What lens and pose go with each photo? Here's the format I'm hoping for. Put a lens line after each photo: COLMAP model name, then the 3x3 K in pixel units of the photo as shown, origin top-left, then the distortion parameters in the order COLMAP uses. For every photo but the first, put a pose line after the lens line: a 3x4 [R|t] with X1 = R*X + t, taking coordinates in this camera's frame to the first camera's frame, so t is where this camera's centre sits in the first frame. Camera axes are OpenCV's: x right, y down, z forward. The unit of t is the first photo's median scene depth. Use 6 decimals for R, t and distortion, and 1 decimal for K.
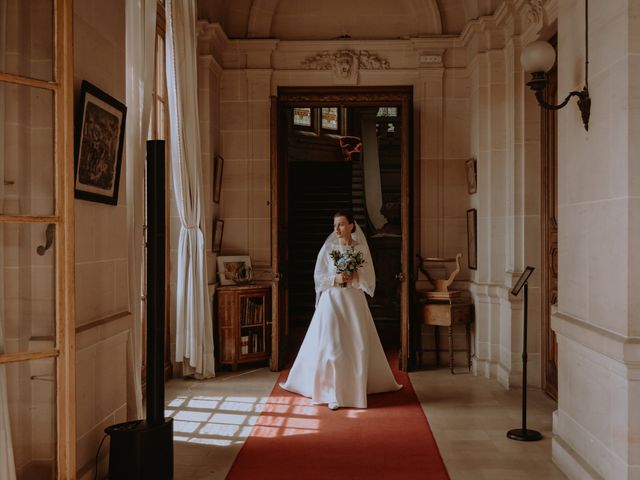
lens RADIAL K [[1040.7, 0, 320.0], [0, 1040.7, 240.0], [0, 0, 1]] dist [0.009228, -0.067322]
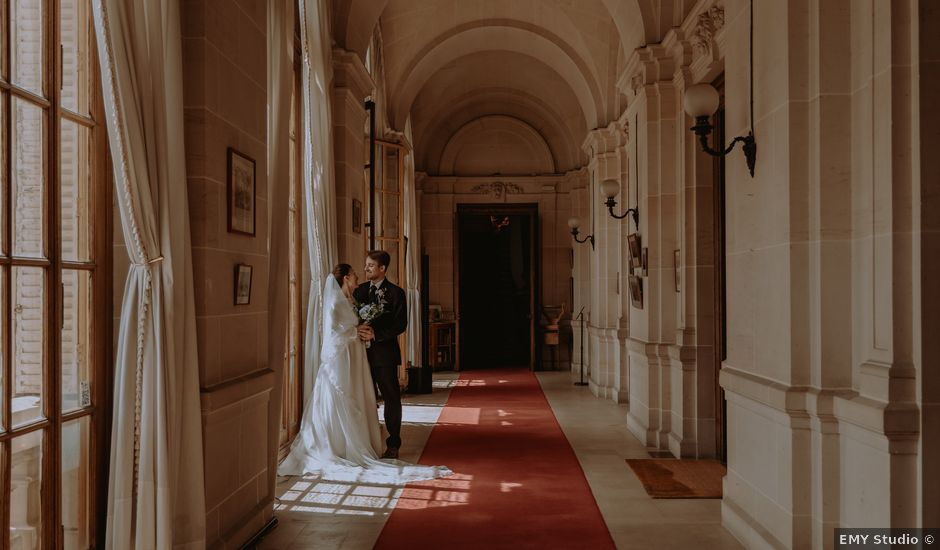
lens RADIAL K [[1264.9, 0, 470.0], [0, 1264.9, 275.0], [0, 0, 1]] dist [-0.006278, -0.007112]
pose [[0.999993, -0.003136, 0.002172, -0.026856], [0.003169, 0.999880, -0.015180, -0.002295], [-0.002124, 0.015187, 0.999882, -1.113866]]
